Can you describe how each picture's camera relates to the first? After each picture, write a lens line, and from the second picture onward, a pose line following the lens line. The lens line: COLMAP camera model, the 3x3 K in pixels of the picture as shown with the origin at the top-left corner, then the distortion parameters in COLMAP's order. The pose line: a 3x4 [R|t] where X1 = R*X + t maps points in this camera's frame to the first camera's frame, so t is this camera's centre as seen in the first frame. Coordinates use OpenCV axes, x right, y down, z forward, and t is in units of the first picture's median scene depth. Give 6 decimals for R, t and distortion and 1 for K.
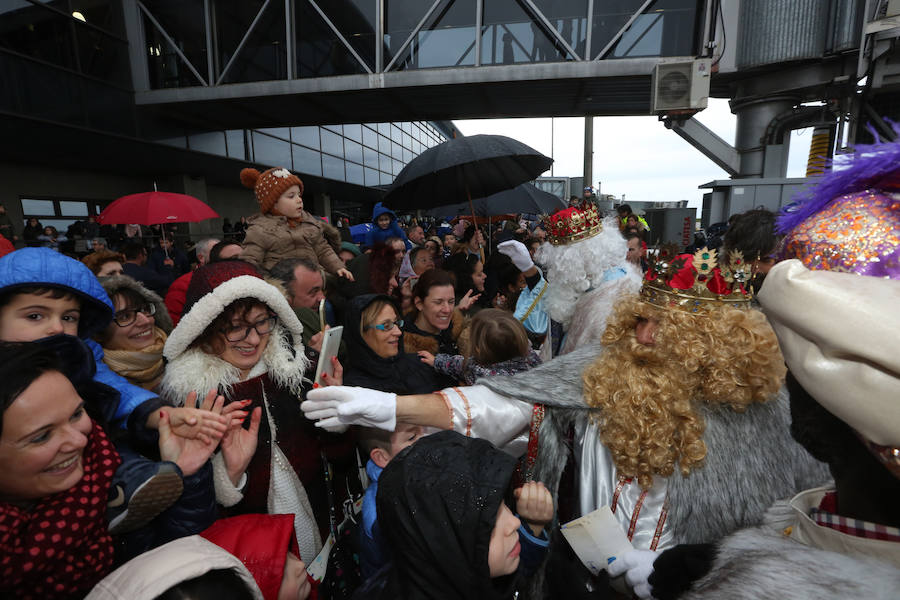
lens RADIAL K [[410.5, 0, 450.9], [0, 410.5, 293.5], [0, 0, 1]] dist [-0.038855, 0.007438]
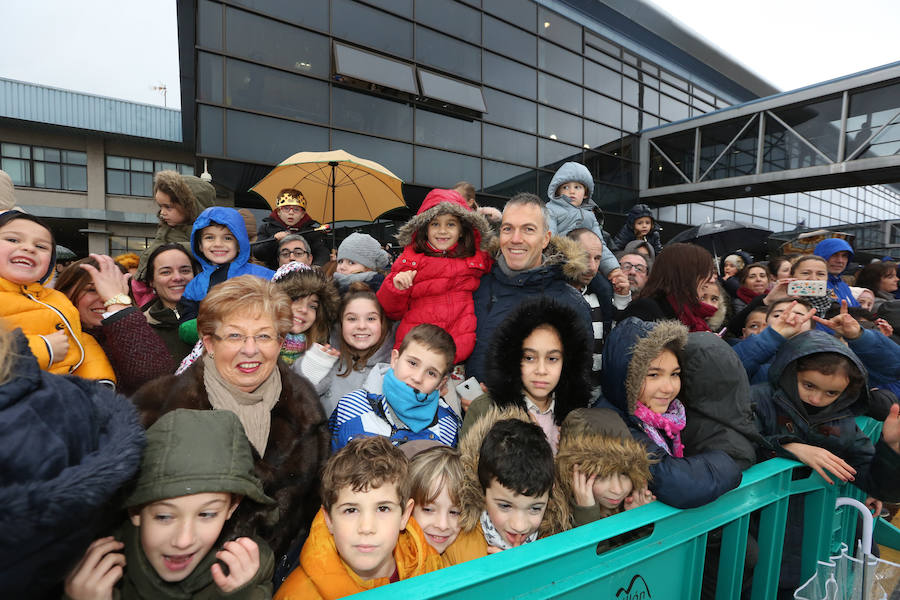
lens RADIAL K [[403.0, 0, 440.8], [0, 403.0, 296.6], [0, 0, 1]] dist [-0.035292, 0.002500]
pose [[0.690144, 0.060573, -0.721133, -0.136437], [-0.140105, 0.988821, -0.051026, 0.175548], [0.709980, 0.136250, 0.690915, -0.836878]]
